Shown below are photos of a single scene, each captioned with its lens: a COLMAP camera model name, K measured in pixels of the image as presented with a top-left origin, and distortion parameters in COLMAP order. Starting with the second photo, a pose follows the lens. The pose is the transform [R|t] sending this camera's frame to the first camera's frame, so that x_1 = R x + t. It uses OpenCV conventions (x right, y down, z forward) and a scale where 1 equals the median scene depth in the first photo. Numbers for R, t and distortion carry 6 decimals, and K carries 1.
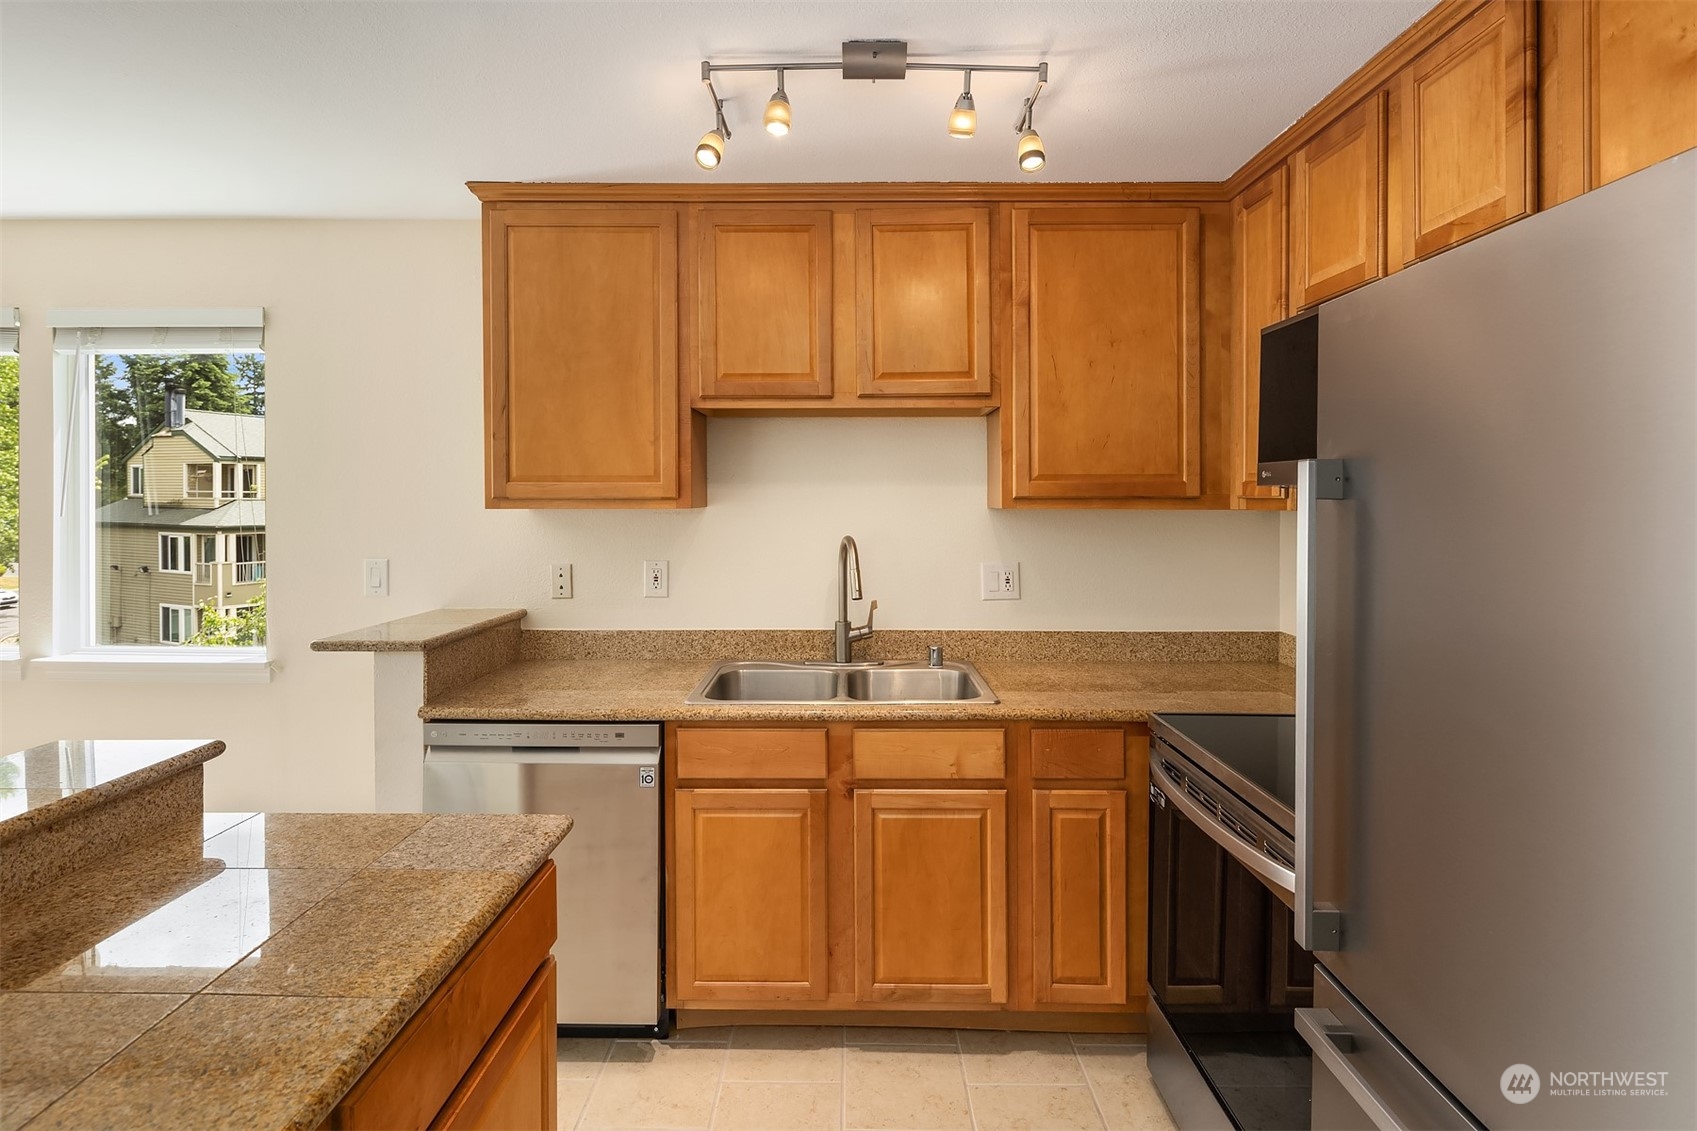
lens RADIAL K [[836.5, 0, 849.7], [0, 836.5, 508.7], [0, 0, 1]] dist [-0.002187, -0.000508]
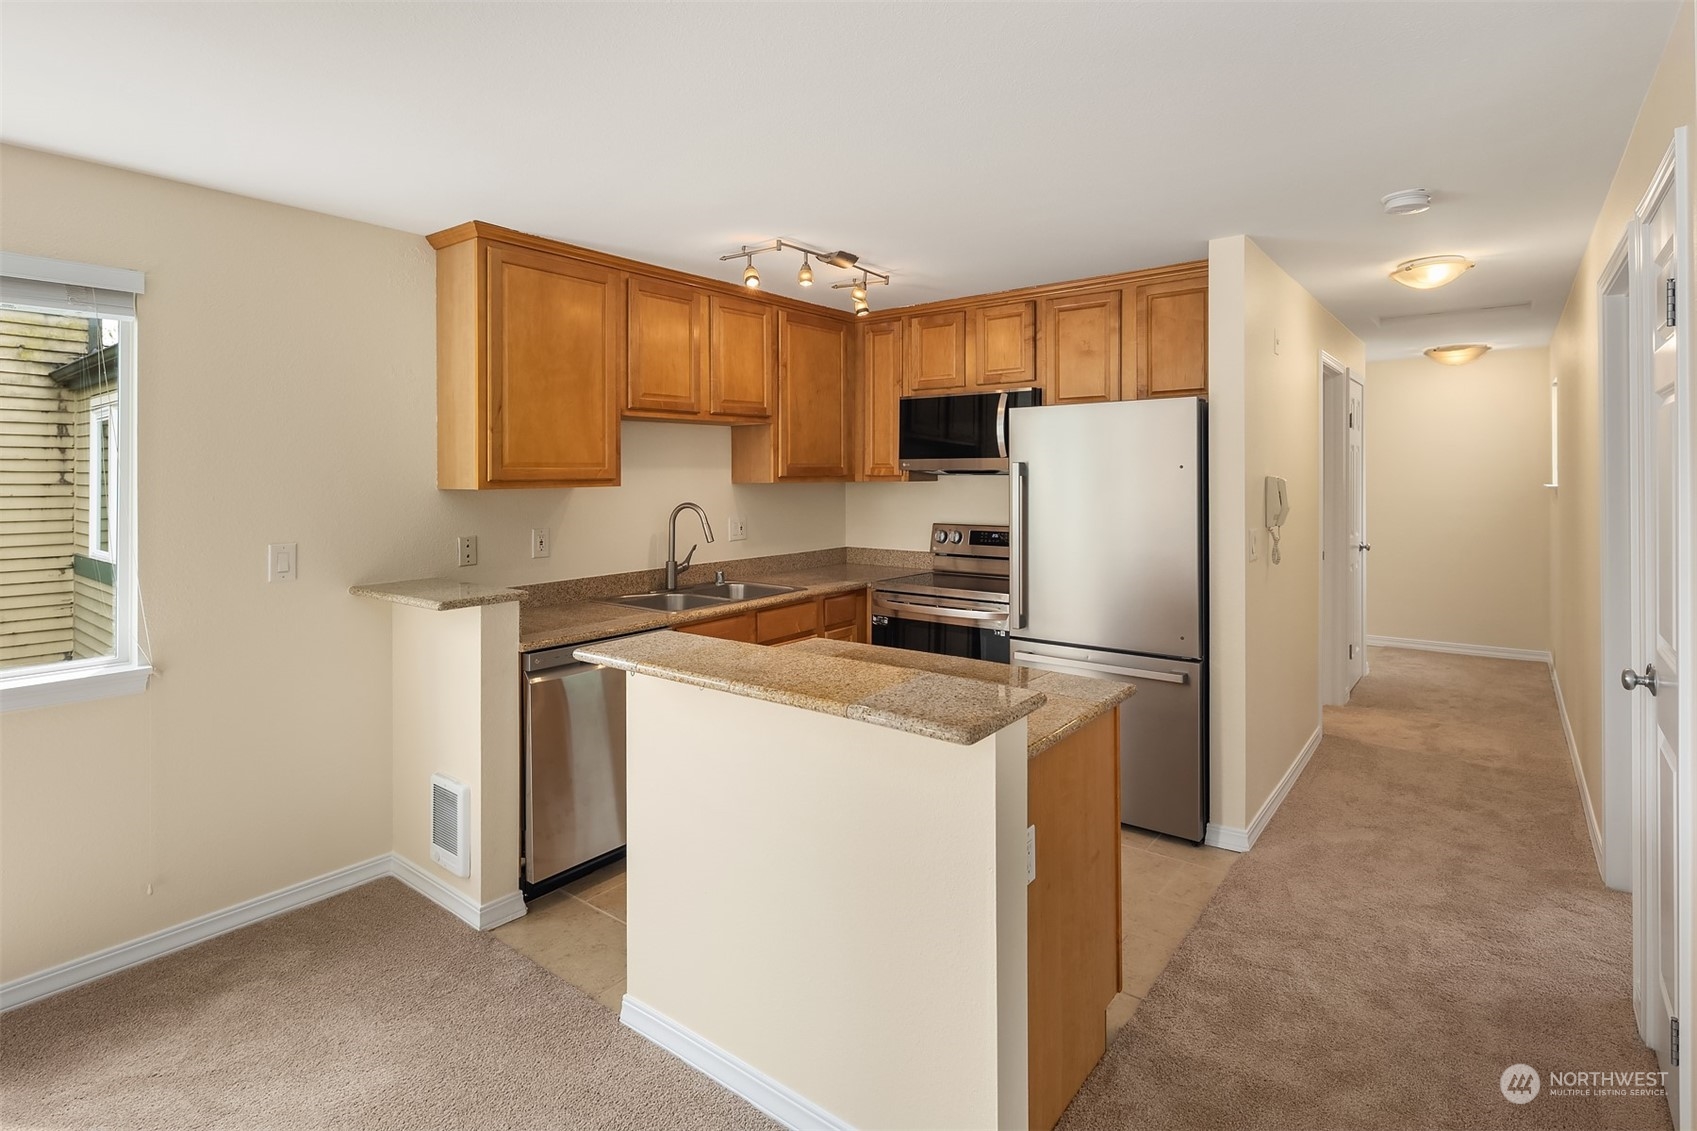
lens RADIAL K [[828.8, 0, 852.4], [0, 828.8, 499.9], [0, 0, 1]] dist [0.002150, -0.000553]
pose [[0.610026, -0.030605, 0.791790, -1.077211], [0.016471, 0.999528, 0.025944, -0.007279], [-0.792210, -0.002785, 0.610242, -0.165214]]
